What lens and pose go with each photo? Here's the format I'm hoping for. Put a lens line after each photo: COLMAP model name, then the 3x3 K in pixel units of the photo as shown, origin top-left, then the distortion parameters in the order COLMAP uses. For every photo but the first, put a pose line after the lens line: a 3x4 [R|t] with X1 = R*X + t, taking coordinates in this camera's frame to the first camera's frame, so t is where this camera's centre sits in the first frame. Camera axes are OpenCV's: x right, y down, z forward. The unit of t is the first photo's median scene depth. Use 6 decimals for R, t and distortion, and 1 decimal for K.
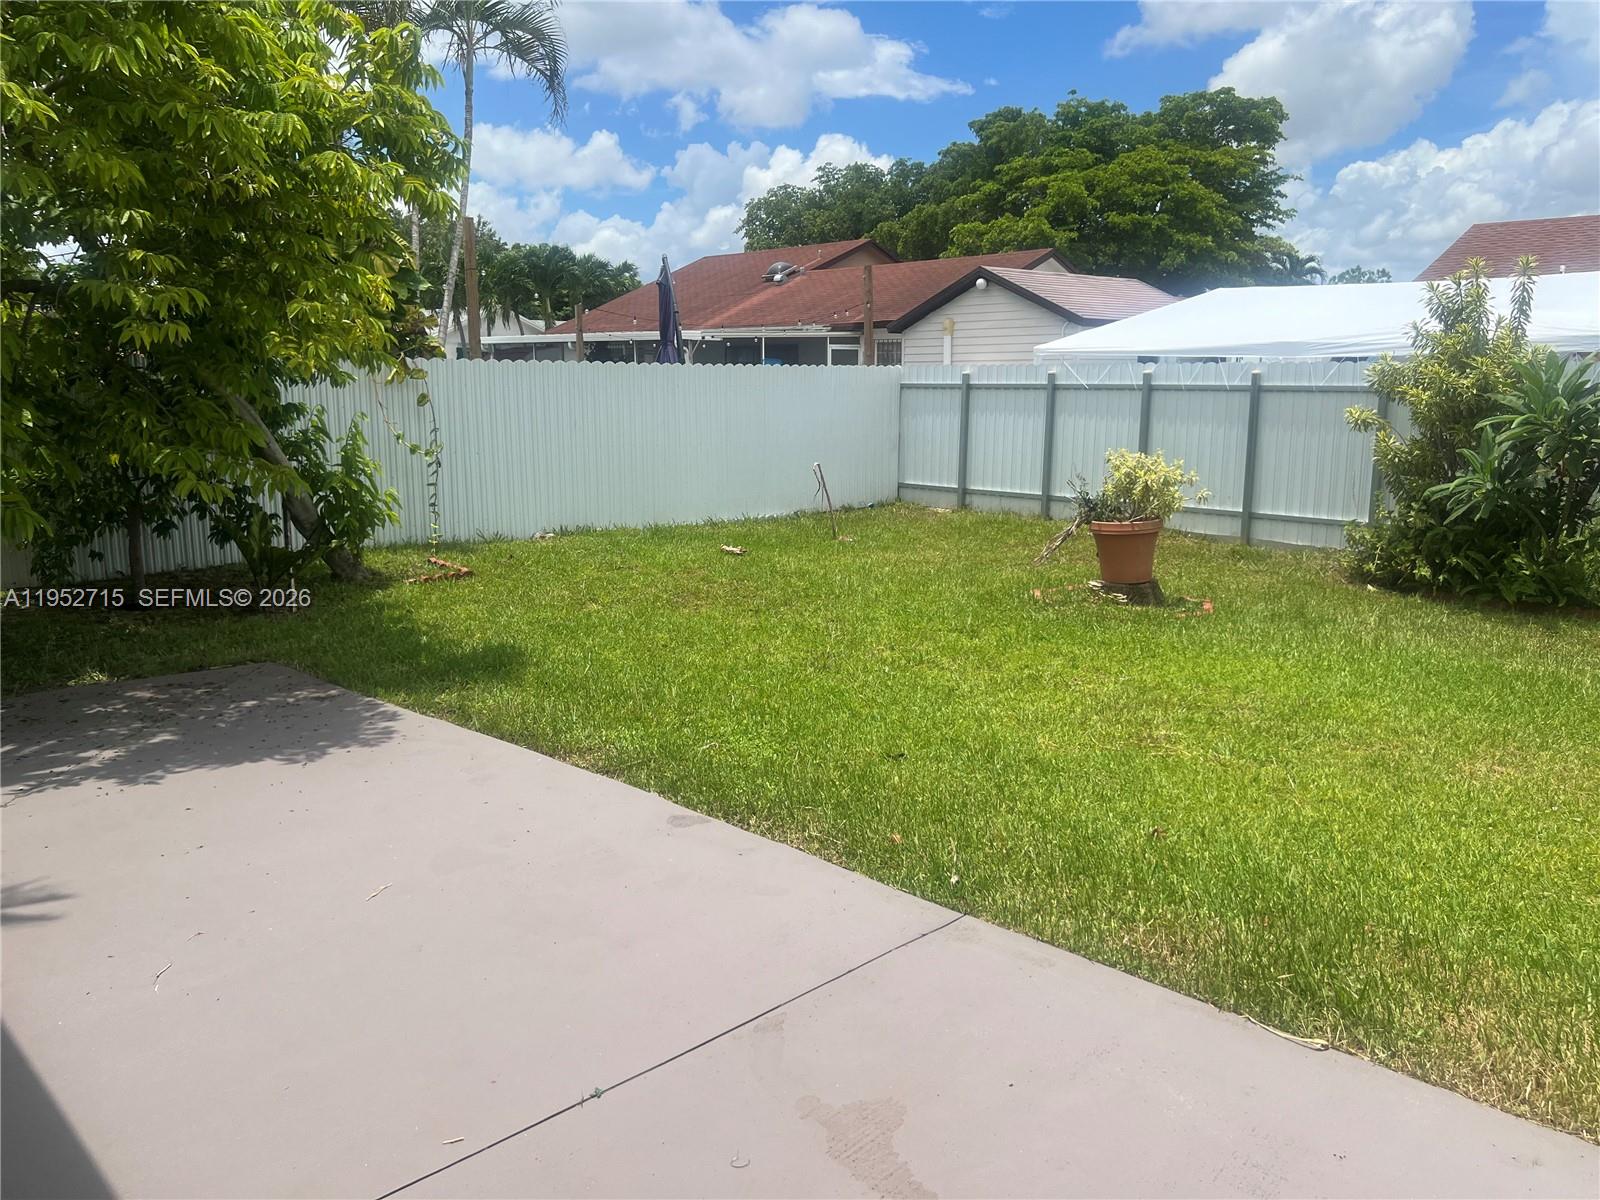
lens RADIAL K [[1199.0, 0, 792.2], [0, 1199.0, 615.0], [0, 0, 1]] dist [0.088335, -0.130568]
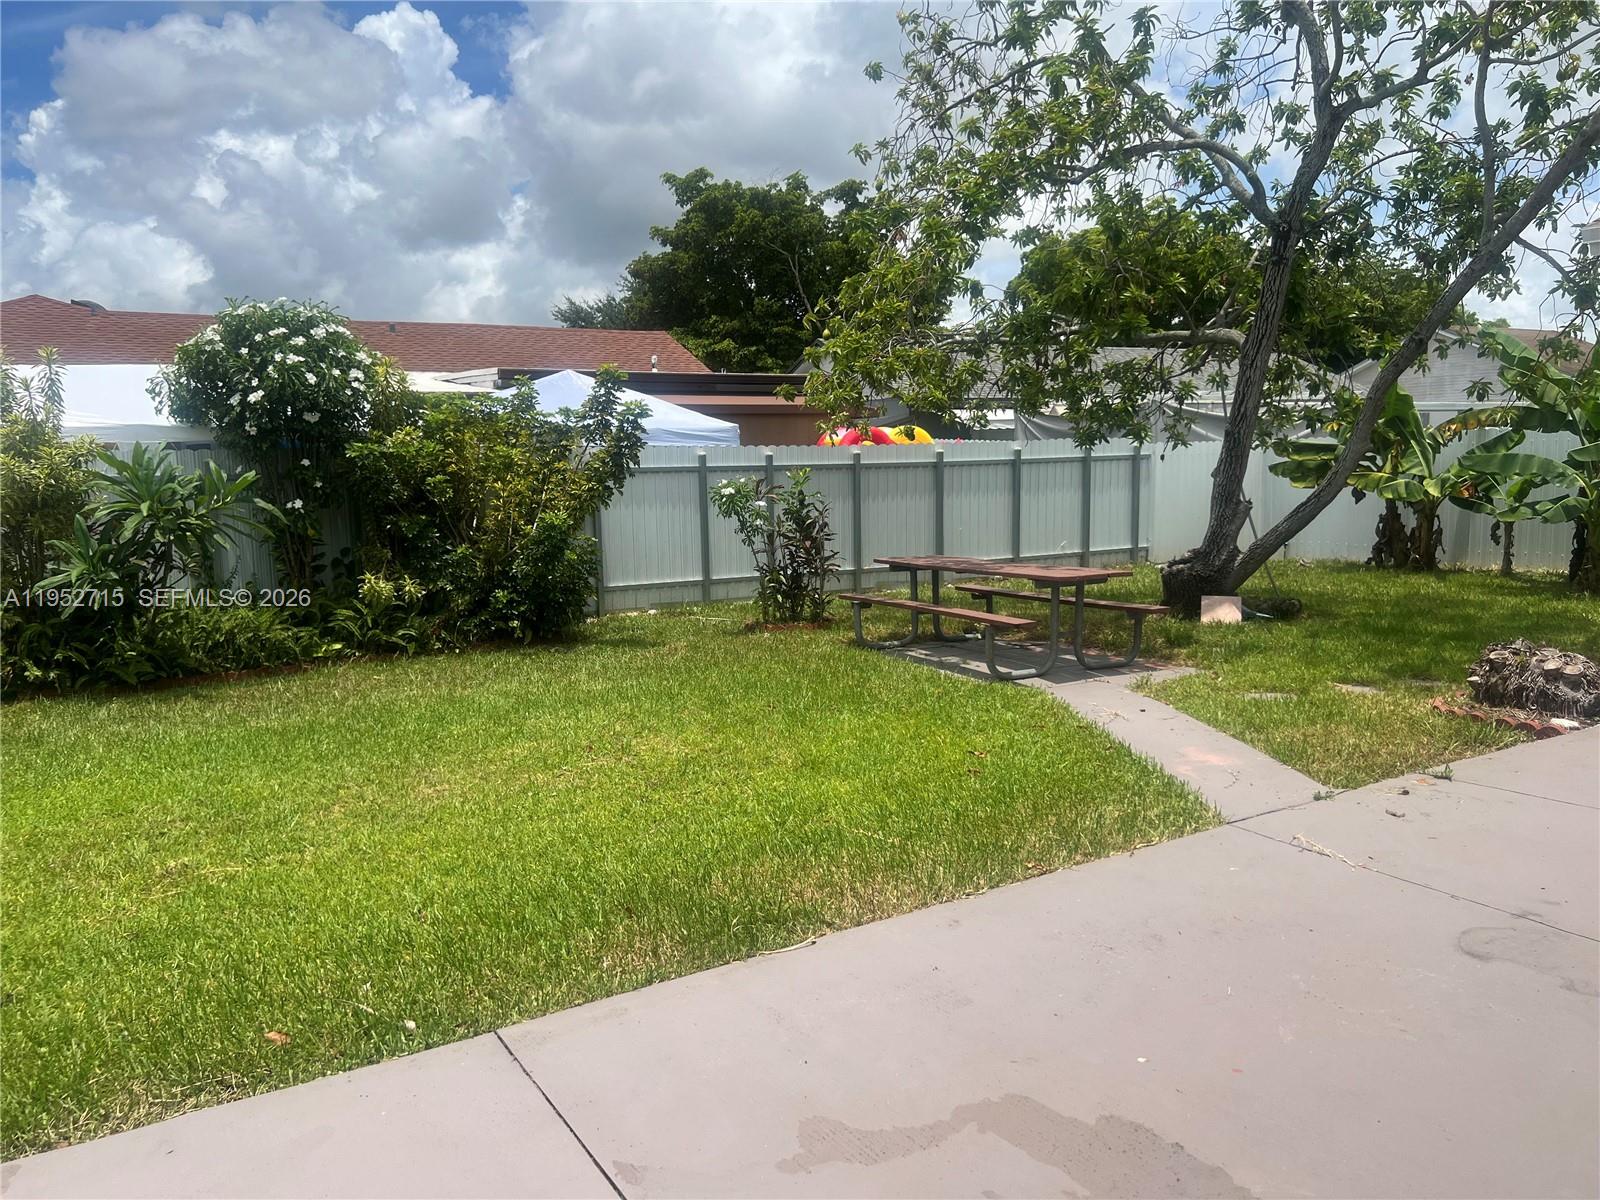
lens RADIAL K [[1231.6, 0, 794.2], [0, 1231.6, 615.8], [0, 0, 1]] dist [0.026841, -0.005471]
pose [[0.243599, -0.131911, 0.960864, -0.540901], [0.204216, 0.975473, 0.082144, -0.077282], [-0.948133, 0.176213, 0.264562, 0.372893]]
